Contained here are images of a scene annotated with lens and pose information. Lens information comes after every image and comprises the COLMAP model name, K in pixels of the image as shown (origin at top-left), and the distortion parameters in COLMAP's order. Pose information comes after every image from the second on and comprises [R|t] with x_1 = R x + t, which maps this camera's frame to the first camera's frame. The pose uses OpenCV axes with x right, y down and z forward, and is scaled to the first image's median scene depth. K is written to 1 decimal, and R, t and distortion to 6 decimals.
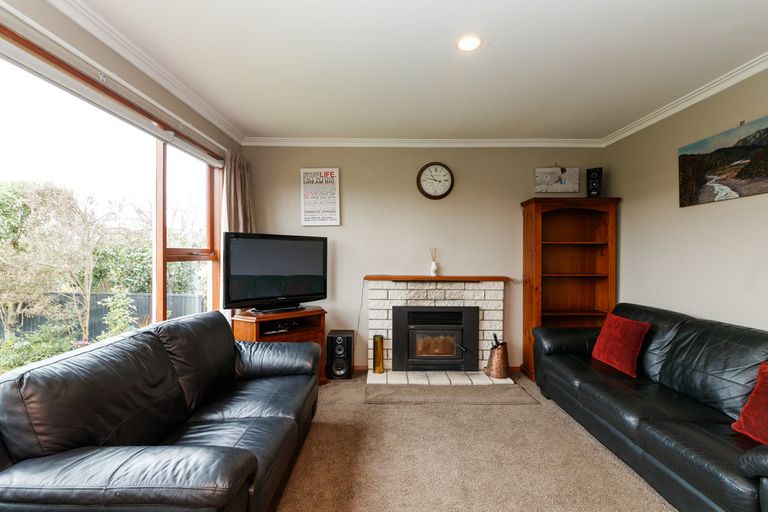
lens RADIAL K [[332.3, 0, 384.8], [0, 332.3, 255.3], [0, 0, 1]] dist [0.013400, -0.000057]
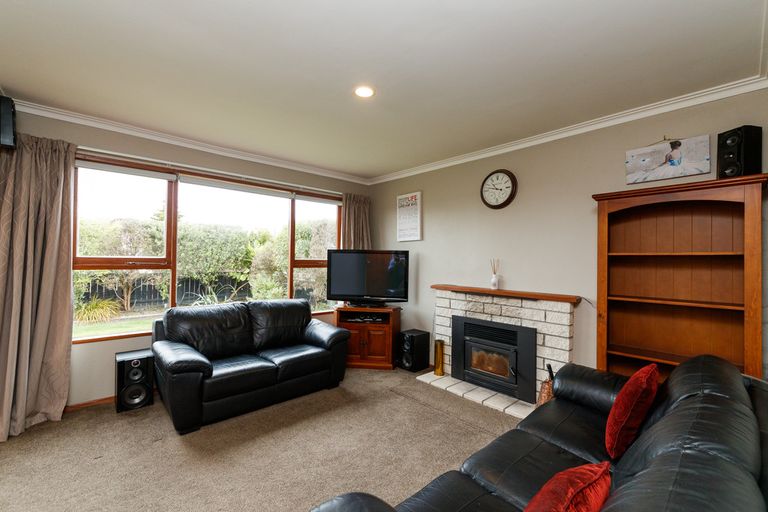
lens RADIAL K [[315.8, 0, 383.7], [0, 315.8, 255.0], [0, 0, 1]] dist [0.001229, -0.000021]
pose [[0.686221, -0.005448, -0.727373, 0.601413], [-0.008717, 0.999839, -0.015713, -0.019684], [0.727341, 0.017123, 0.686063, 0.150688]]
